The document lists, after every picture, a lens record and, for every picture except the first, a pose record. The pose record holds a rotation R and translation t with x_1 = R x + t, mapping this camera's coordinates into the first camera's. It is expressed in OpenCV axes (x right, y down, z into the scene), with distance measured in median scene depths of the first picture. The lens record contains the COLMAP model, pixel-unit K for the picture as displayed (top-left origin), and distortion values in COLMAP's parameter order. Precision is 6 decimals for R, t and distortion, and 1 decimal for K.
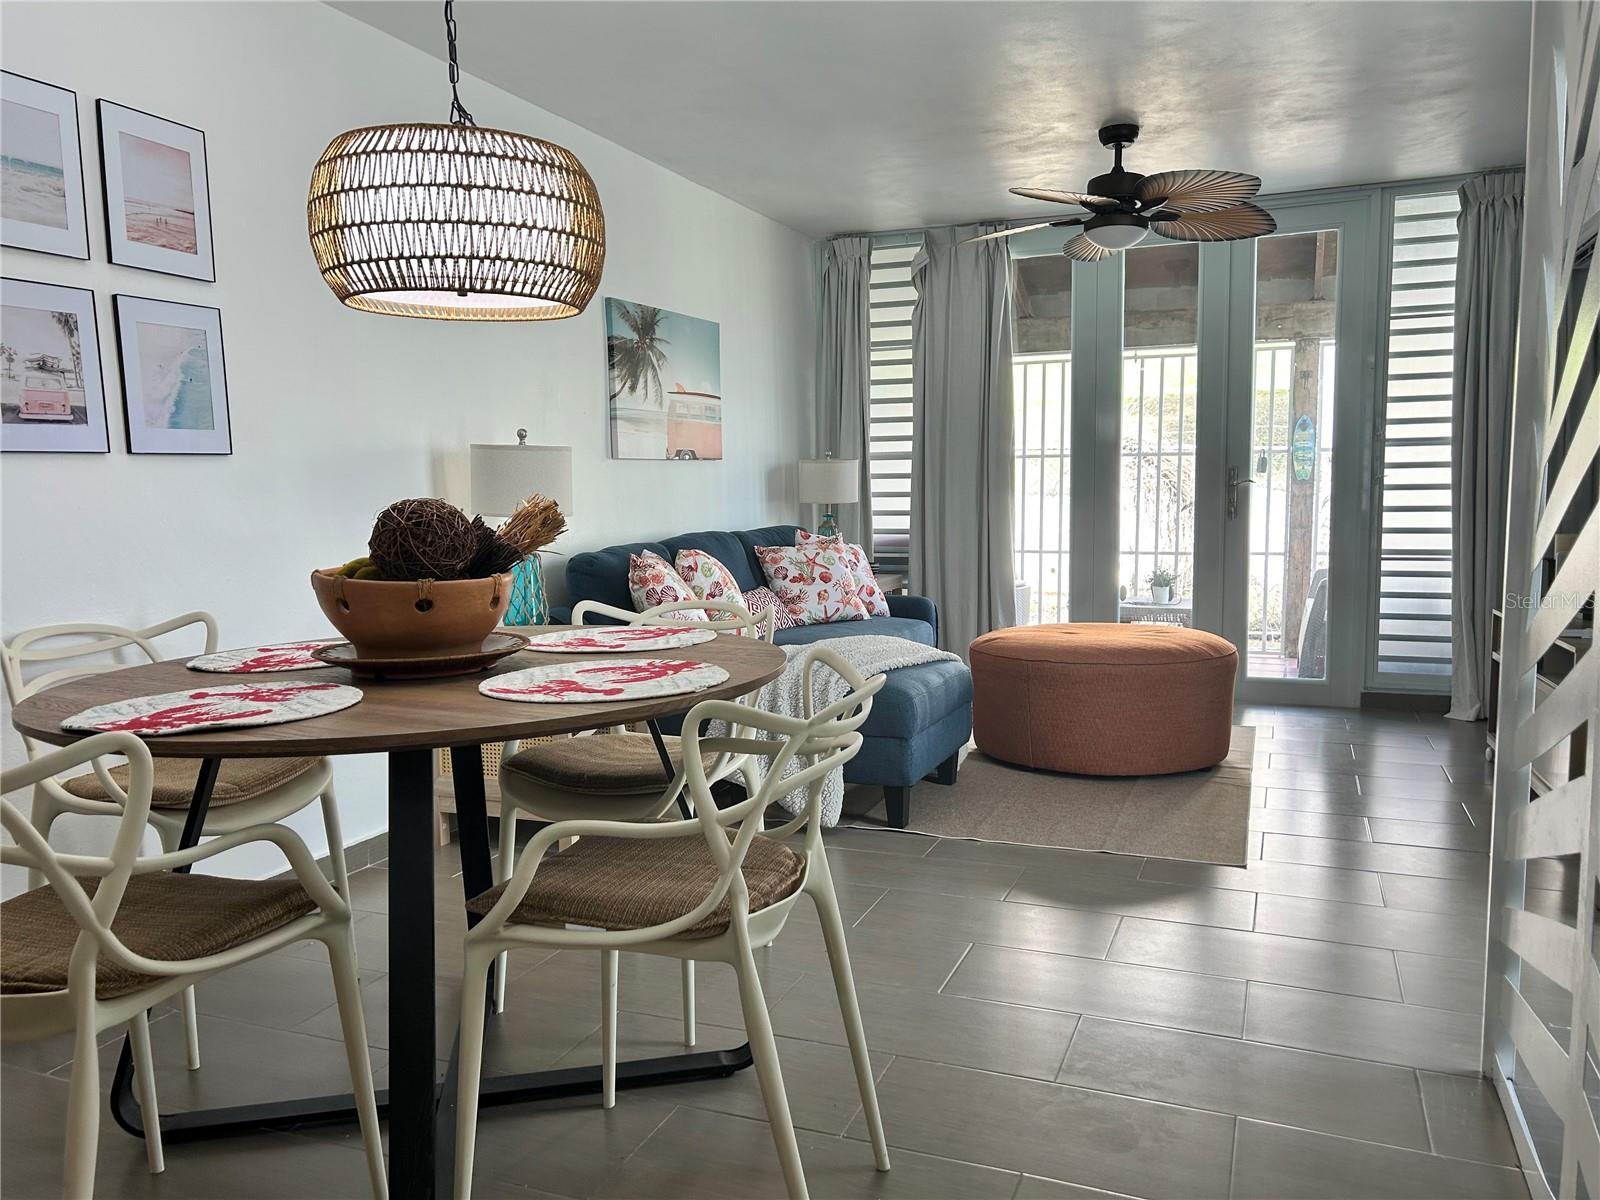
lens RADIAL K [[1195.8, 0, 795.1], [0, 1195.8, 612.4], [0, 0, 1]] dist [0.047111, -0.050468]
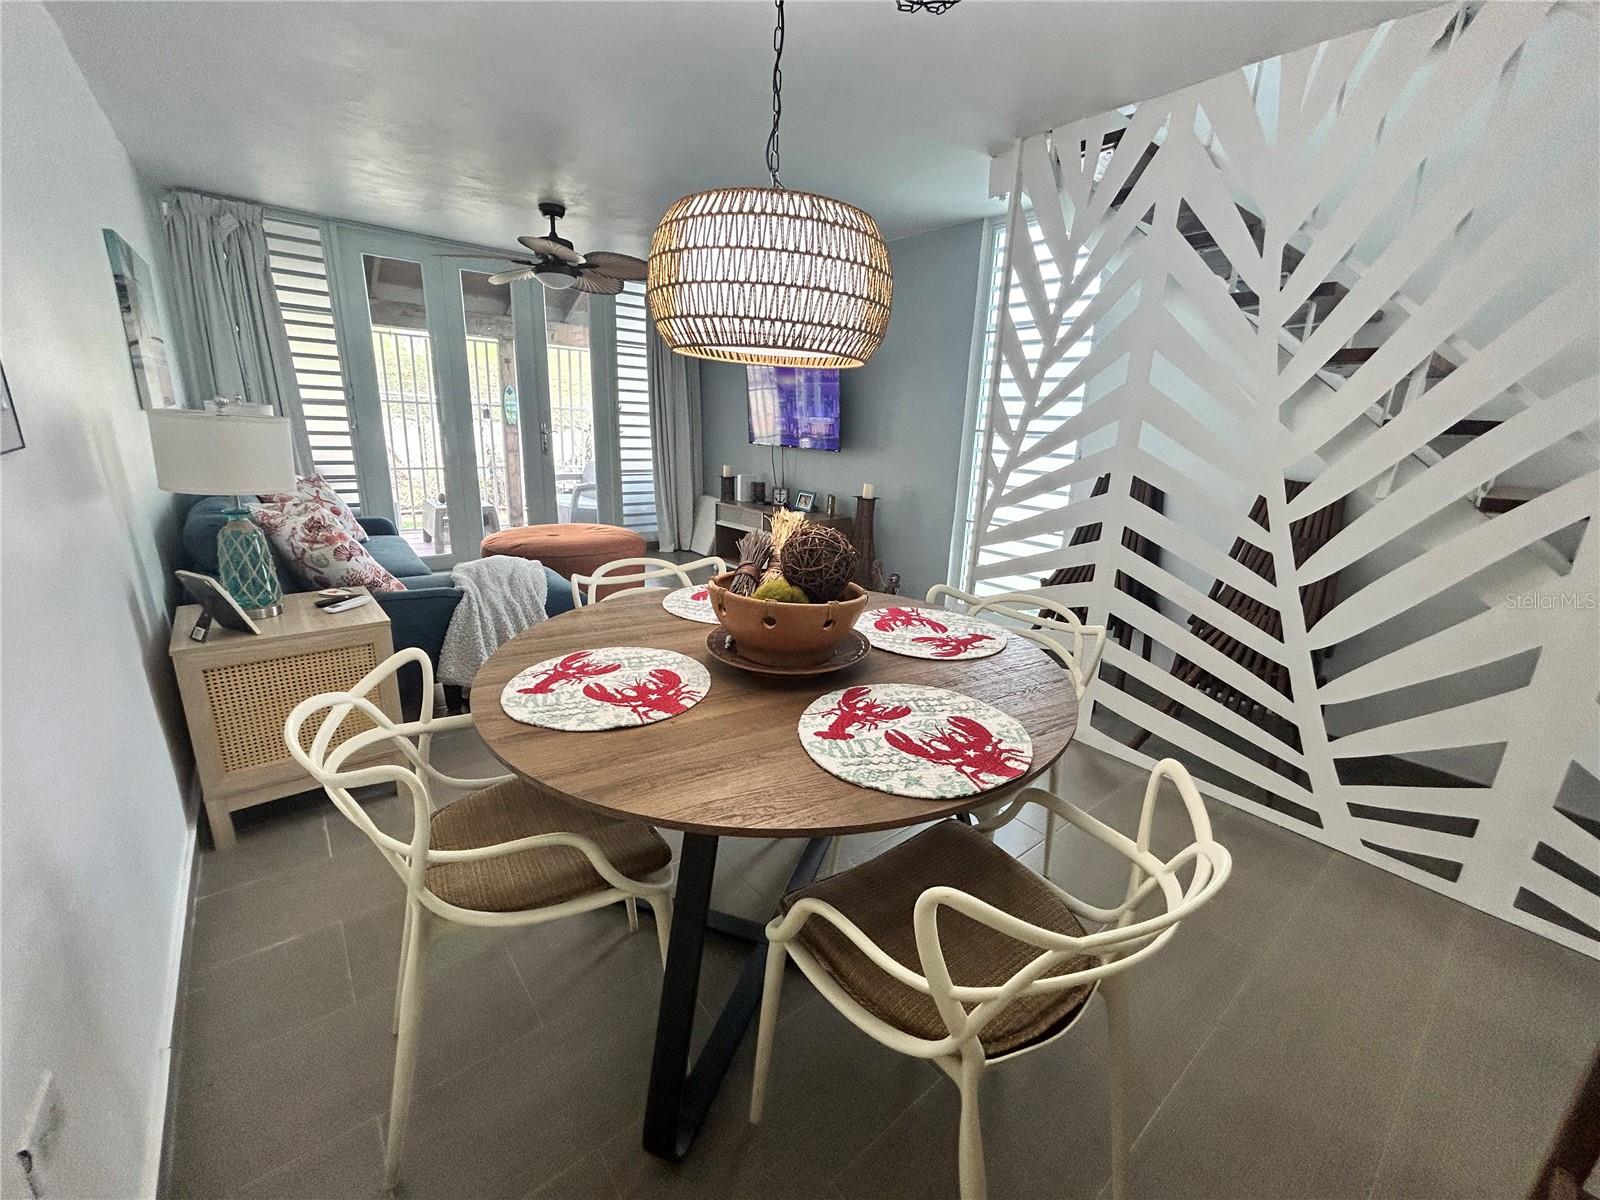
lens RADIAL K [[648.6, 0, 802.7], [0, 648.6, 596.2], [0, 0, 1]] dist [-0.001044, -0.000039]
pose [[0.479068, -0.201717, 0.854286, -0.648607], [0.044411, 0.977560, 0.205920, -0.116760], [-0.876654, -0.060710, 0.477277, 0.492322]]
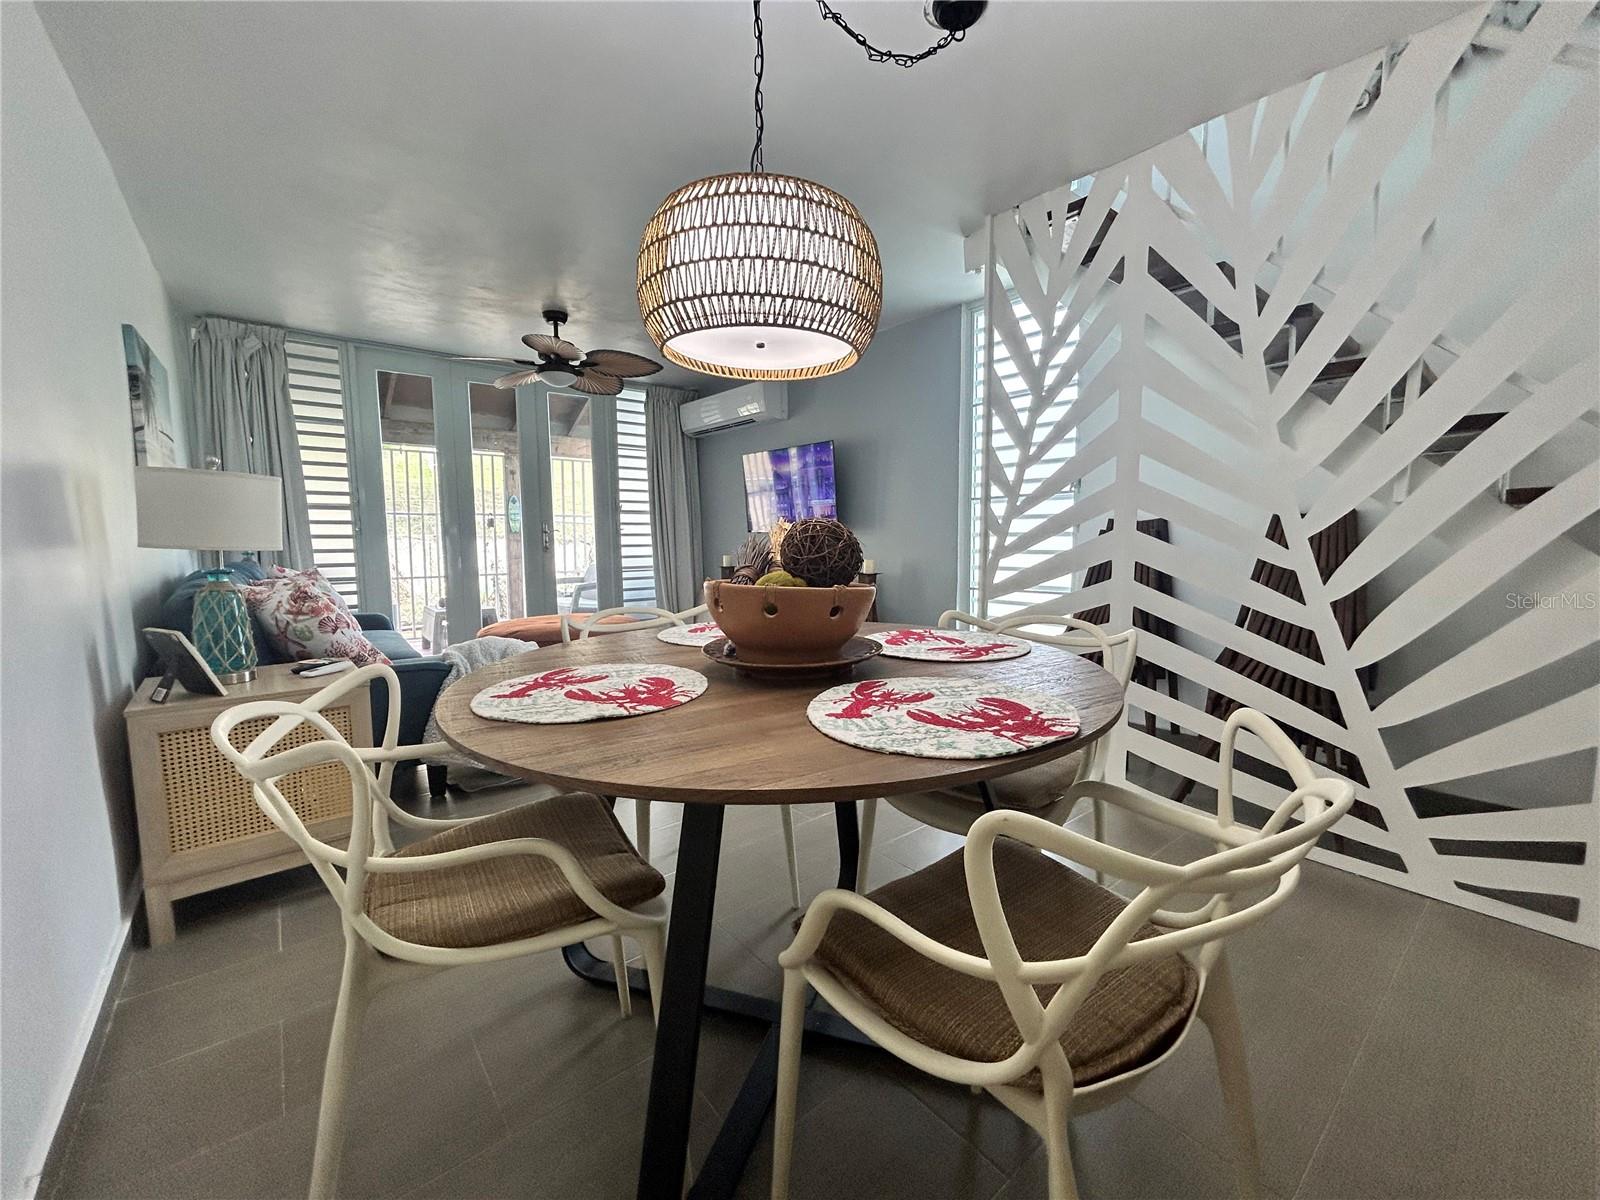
lens RADIAL K [[648.6, 0, 802.7], [0, 648.6, 596.2], [0, 0, 1]] dist [-0.001044, -0.000039]
pose [[0.476869, -0.073656, 0.875883, -0.627411], [0.090414, 0.995307, 0.034474, -0.030069], [-0.874312, 0.062752, 0.481291, 0.510702]]
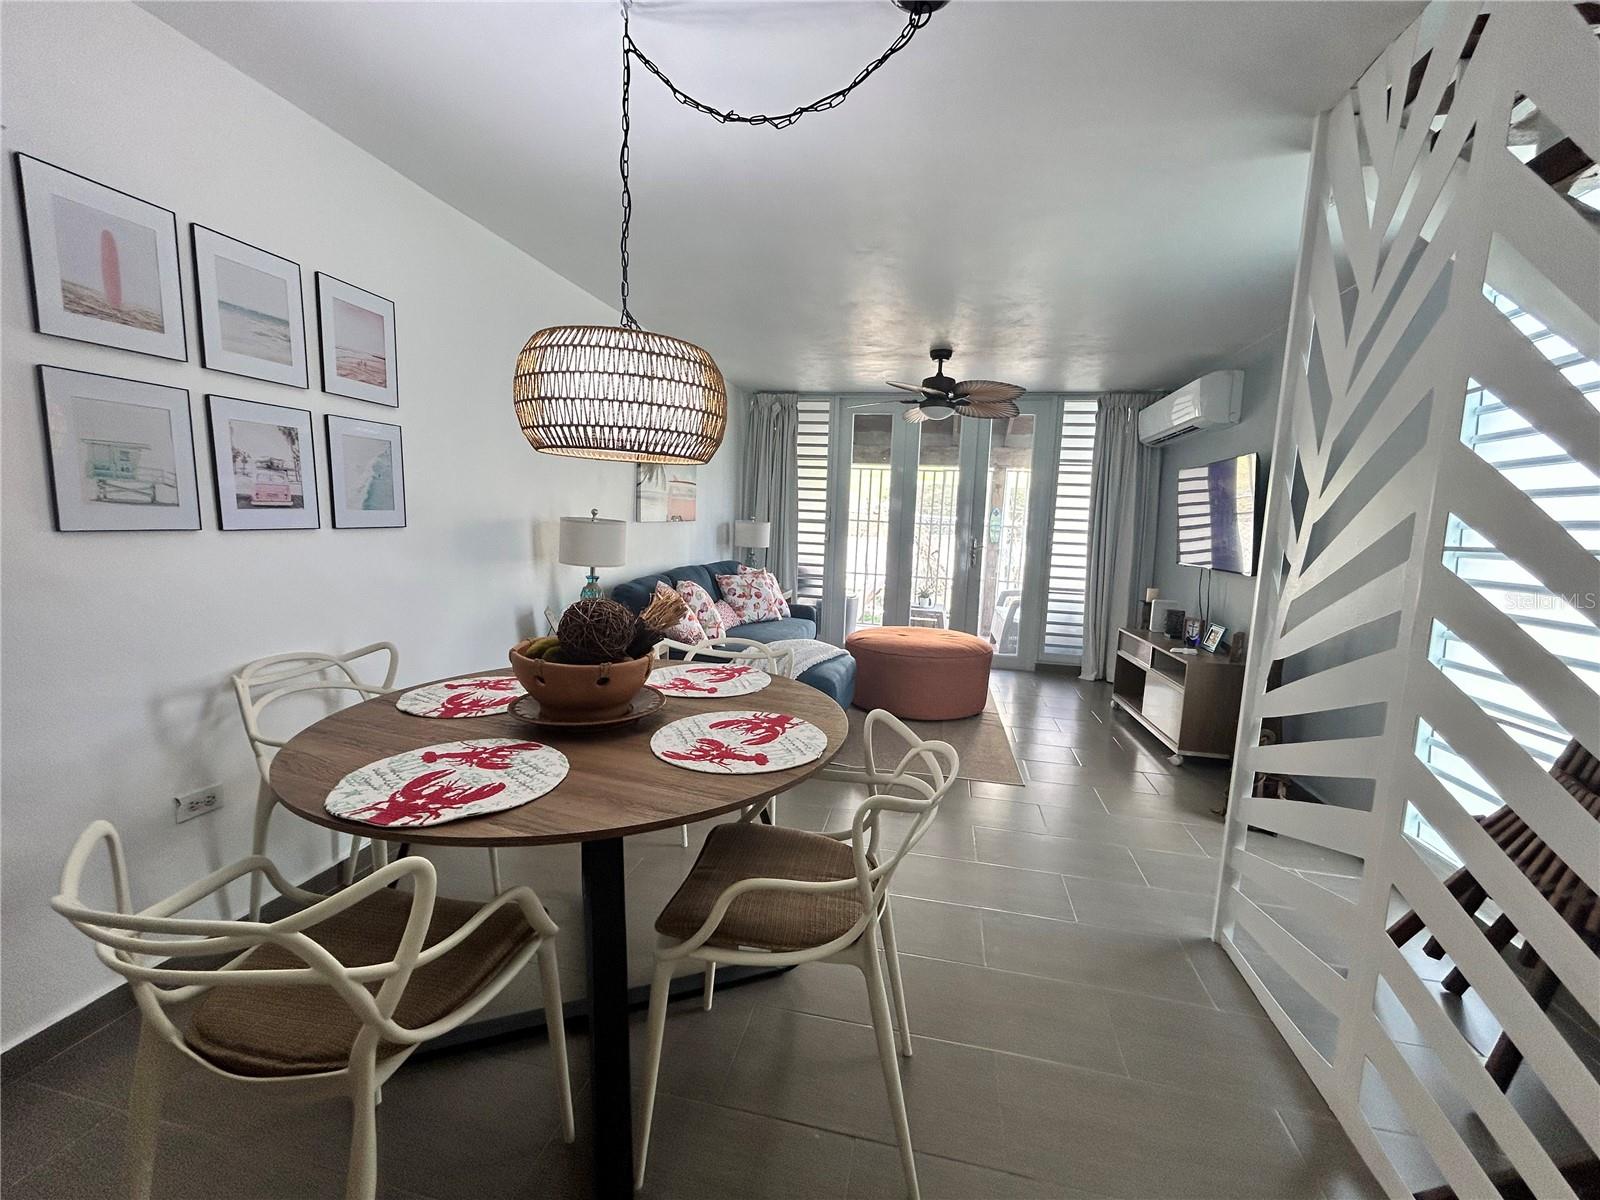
lens RADIAL K [[647.7, 0, 803.8], [0, 647.7, 597.1], [0, 0, 1]] dist [-0.000565, 0.000146]
pose [[0.982920, 0.029779, 0.181610, -0.152165], [-0.032875, 0.999361, 0.014060, -0.081522], [-0.181075, -0.019791, 0.983270, 0.164660]]
